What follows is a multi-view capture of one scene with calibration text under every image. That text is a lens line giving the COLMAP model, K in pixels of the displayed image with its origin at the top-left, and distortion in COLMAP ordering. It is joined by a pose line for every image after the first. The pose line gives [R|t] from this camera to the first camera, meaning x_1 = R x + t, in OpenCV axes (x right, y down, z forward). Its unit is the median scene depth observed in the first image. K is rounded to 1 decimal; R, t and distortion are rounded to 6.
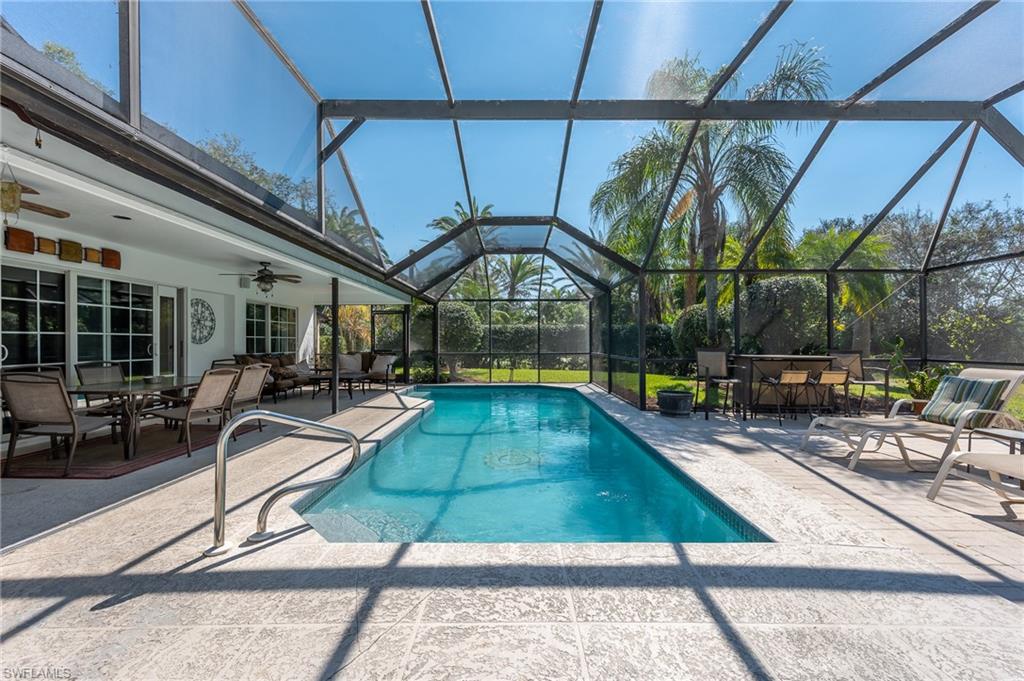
lens RADIAL K [[407.2, 0, 512.0], [0, 407.2, 340.5], [0, 0, 1]] dist [-0.001444, -0.000061]
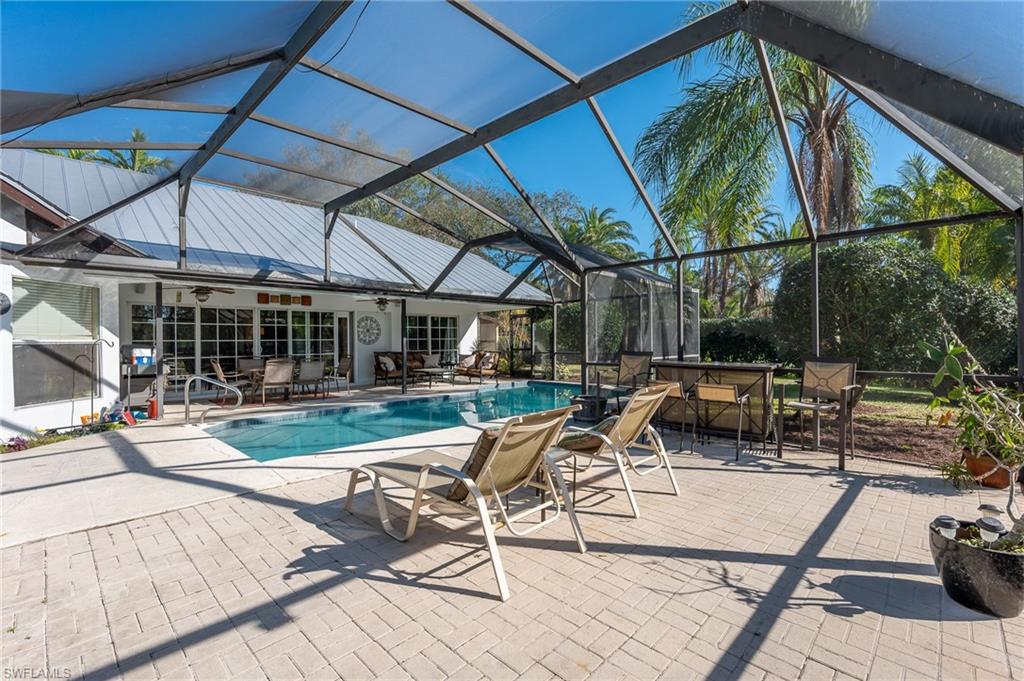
lens RADIAL K [[446.9, 0, 512.0], [0, 446.9, 340.5], [0, 0, 1]] dist [-0.000839, -0.000338]
pose [[0.727537, -0.002049, -0.686065, 1.121666], [0.007818, 0.999955, 0.005304, -0.016453], [0.686024, -0.009222, 0.727521, 0.131526]]
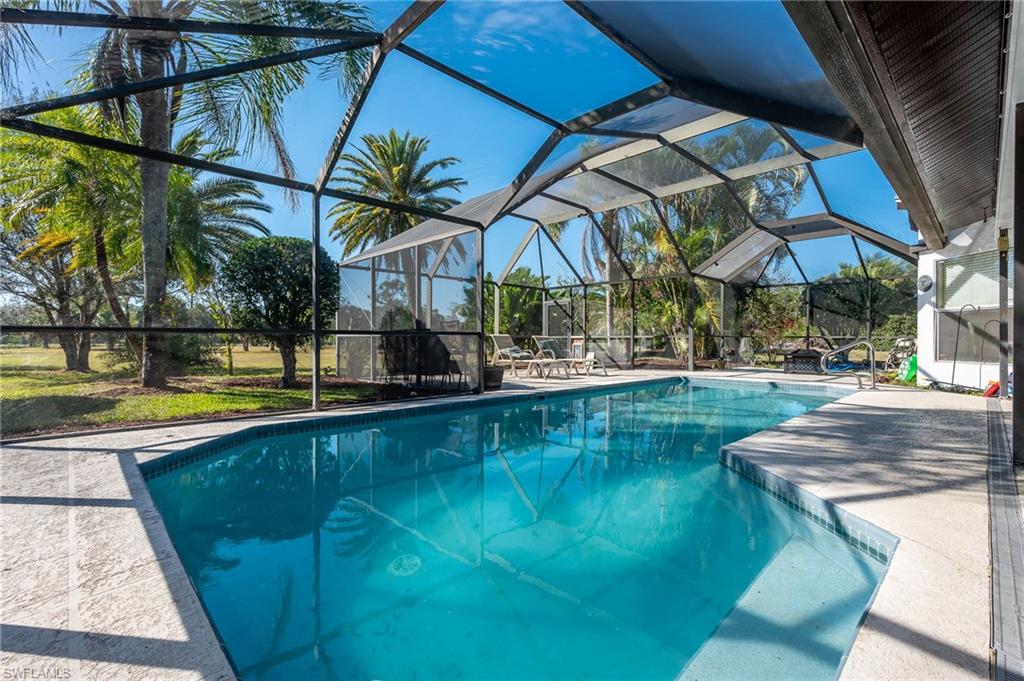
lens RADIAL K [[445.9, 0, 502.3], [0, 445.9, 349.9], [0, 0, 1]] dist [-0.001006, -0.000393]
pose [[-0.689293, -0.014635, 0.724335, -0.469421], [-0.002181, 0.999833, 0.018126, 0.084500], [-0.724480, 0.010915, -0.689210, 1.994184]]
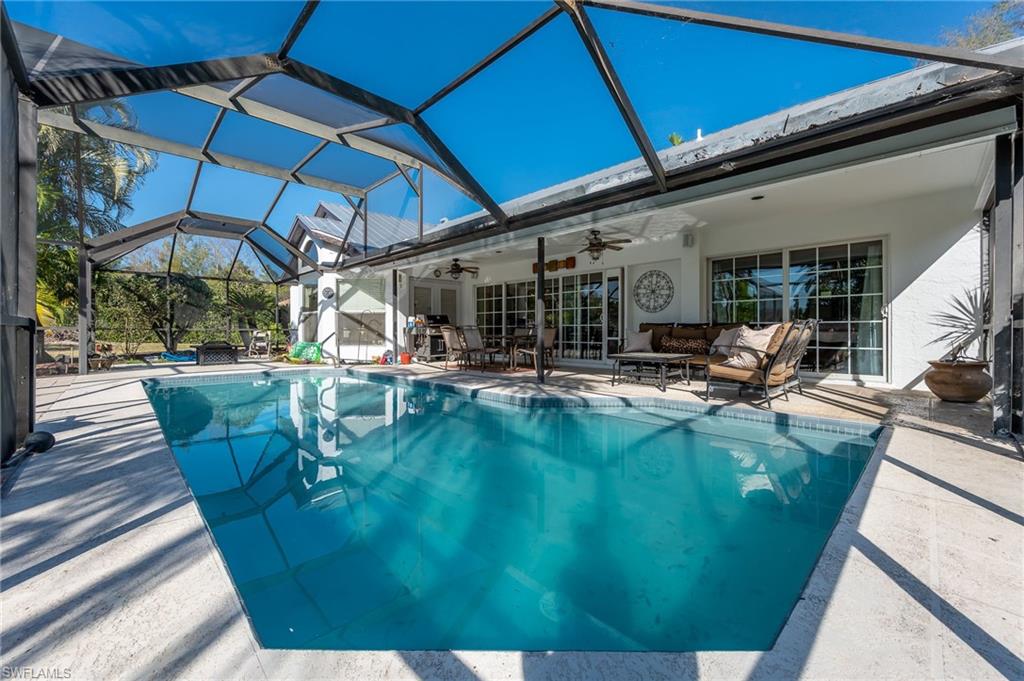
lens RADIAL K [[425.7, 0, 515.2], [0, 425.7, 332.0], [0, 0, 1]] dist [0.000335, 0.000050]
pose [[-0.705347, -0.000848, -0.708862, 0.385744], [0.002900, 0.999987, -0.004082, 0.083587], [0.708857, -0.004935, -0.705335, 2.002352]]
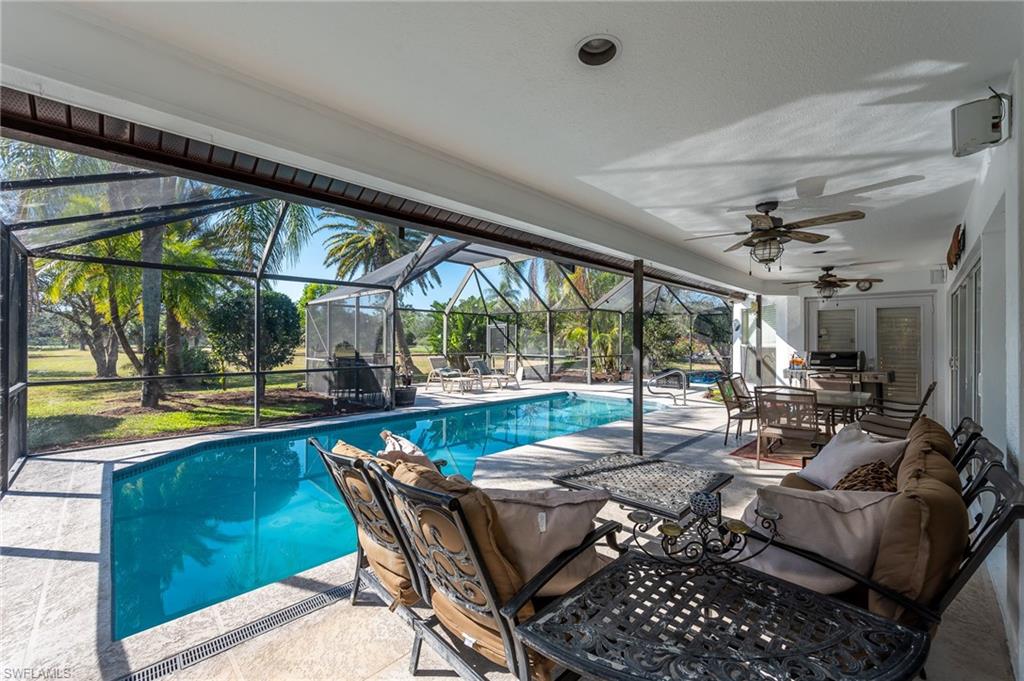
lens RADIAL K [[400.8, 0, 511.7], [0, 400.8, 342.1], [0, 0, 1]] dist [-0.002028, -0.000101]
pose [[-0.703323, -0.006226, 0.710843, -0.906125], [-0.004752, 0.999980, 0.004056, -0.031355], [-0.710855, -0.000525, -0.703339, 1.943650]]
